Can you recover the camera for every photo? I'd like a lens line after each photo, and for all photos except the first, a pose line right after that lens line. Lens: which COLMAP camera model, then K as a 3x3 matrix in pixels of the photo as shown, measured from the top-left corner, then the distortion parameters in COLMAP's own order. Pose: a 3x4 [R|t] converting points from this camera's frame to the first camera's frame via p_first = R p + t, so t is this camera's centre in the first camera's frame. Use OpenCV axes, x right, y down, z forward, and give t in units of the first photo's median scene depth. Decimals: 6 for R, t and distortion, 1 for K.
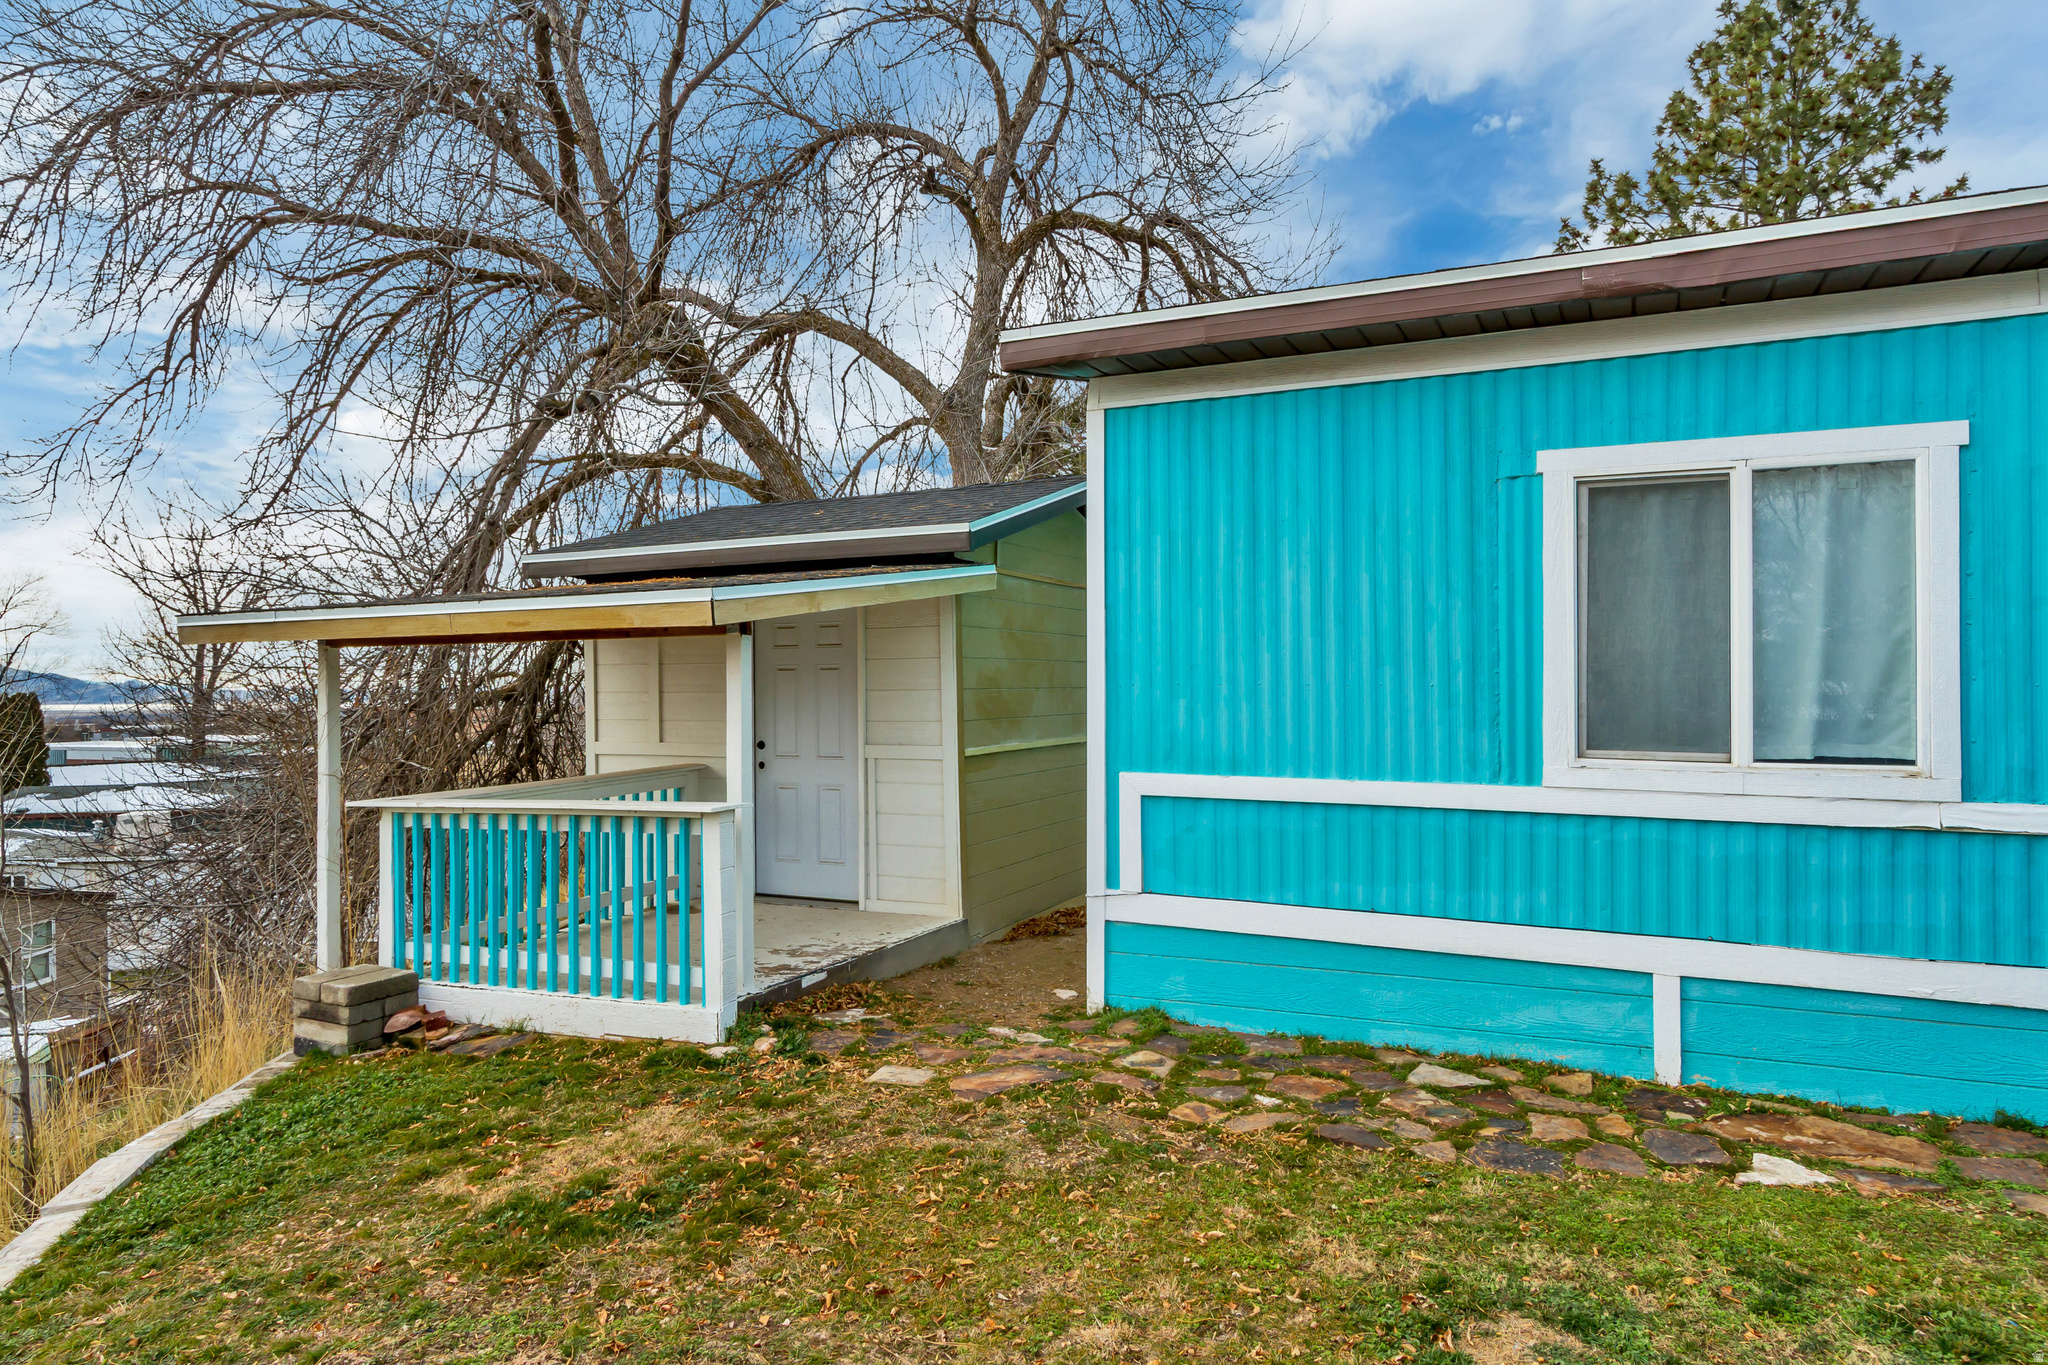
lens RADIAL K [[1270.4, 0, 1025.0], [0, 1270.4, 684.7], [0, 0, 1]] dist [0.003012, -0.001324]
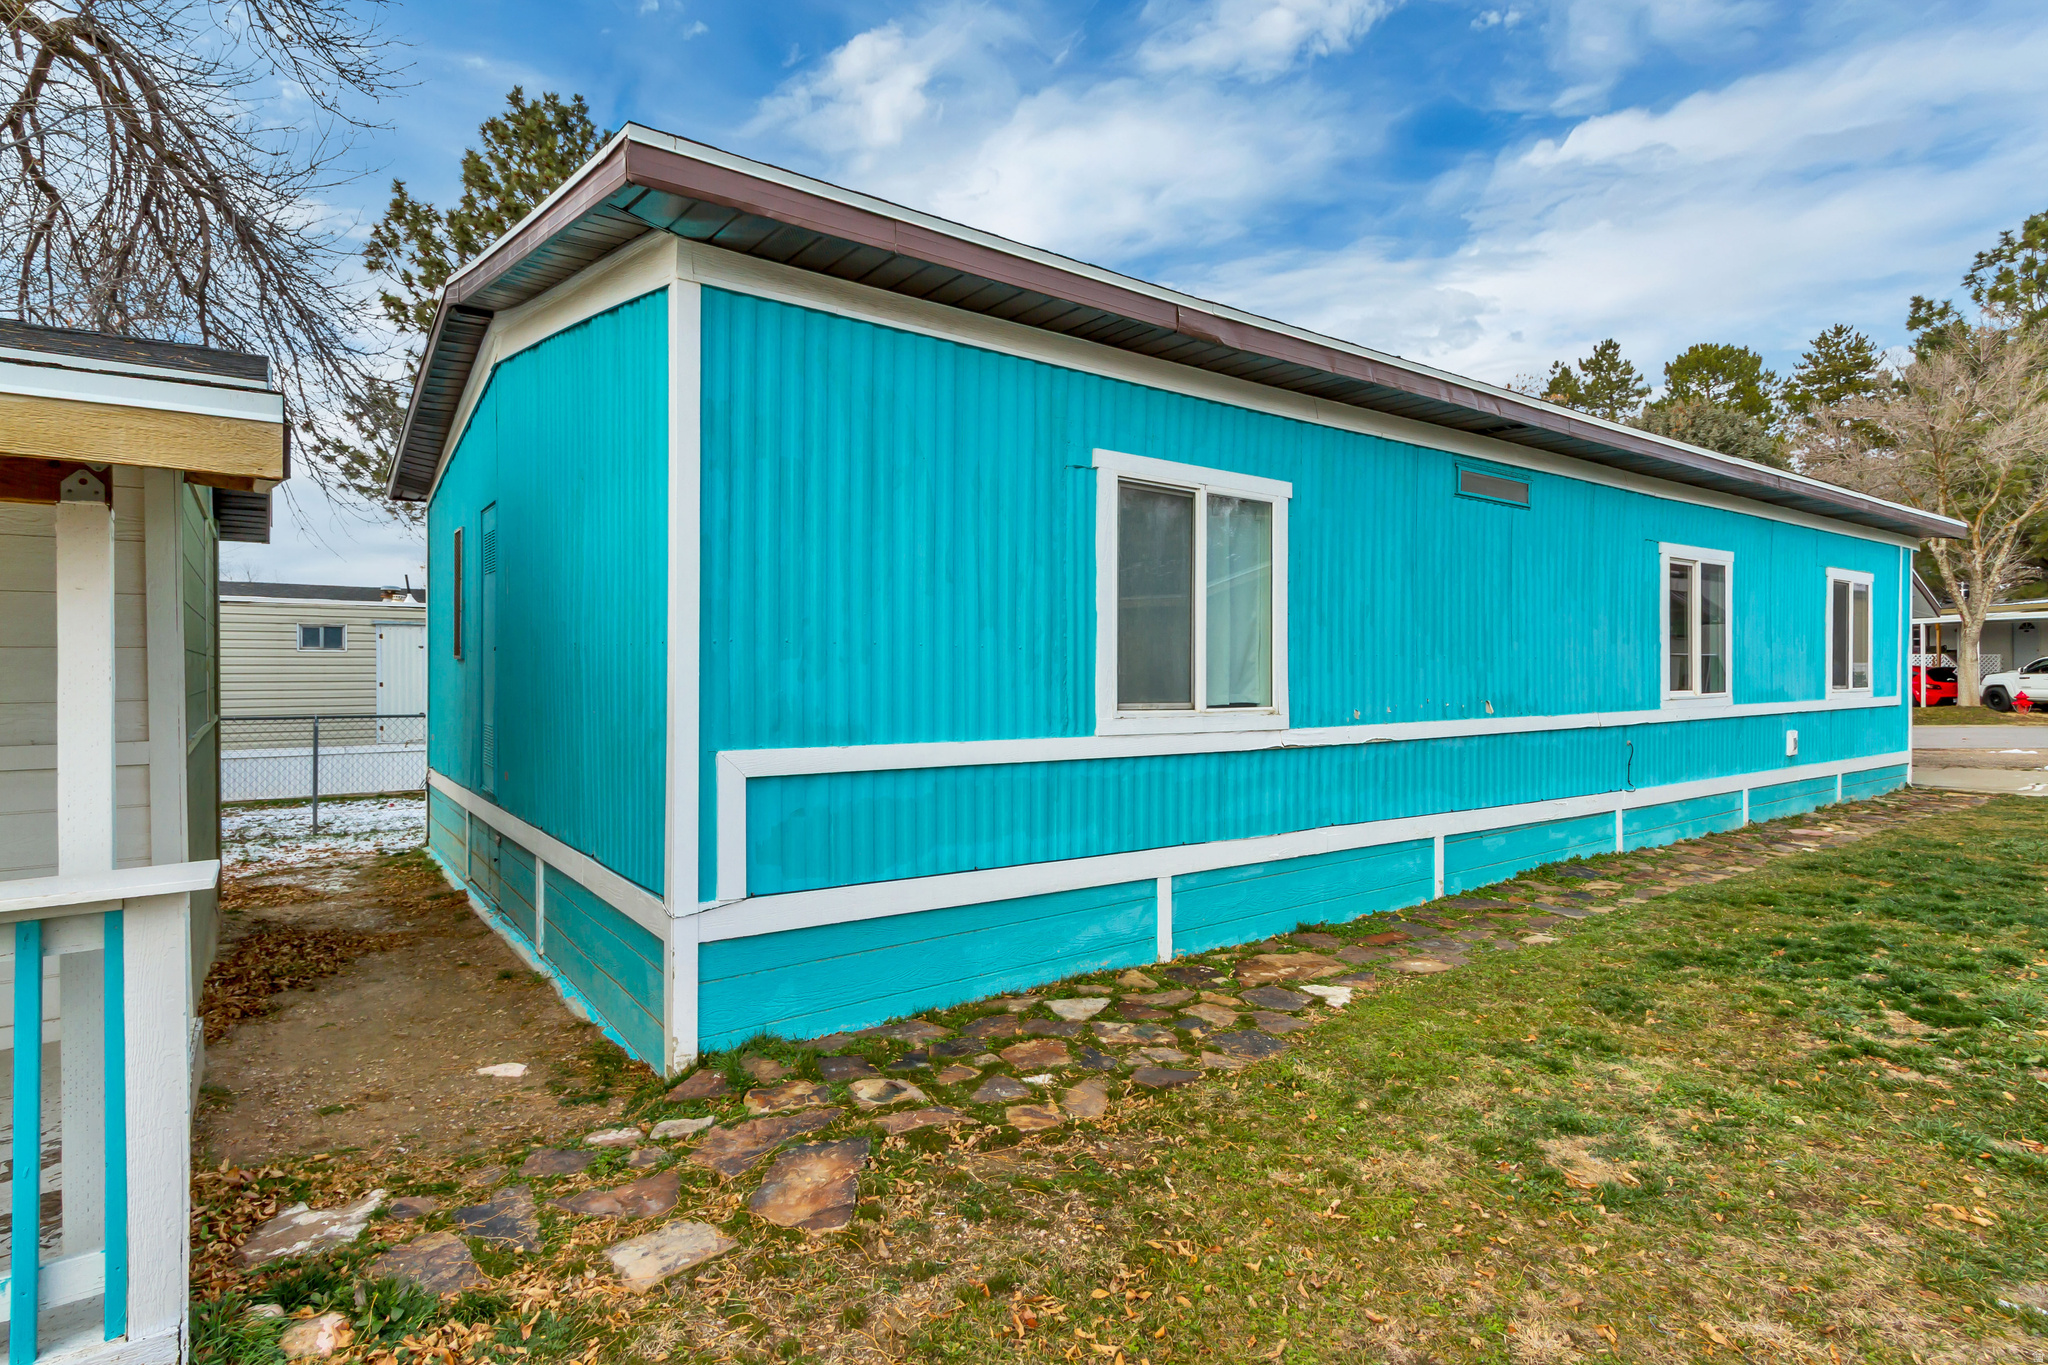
lens RADIAL K [[1052.4, 0, 1024.9], [0, 1052.4, 675.2], [0, 0, 1]] dist [0.009405, -0.002137]
pose [[0.462471, 0.002219, 0.886632, -0.486328], [-0.000498, 0.999997, -0.002243, 0.026574], [-0.886634, 0.000596, 0.462471, 0.615438]]
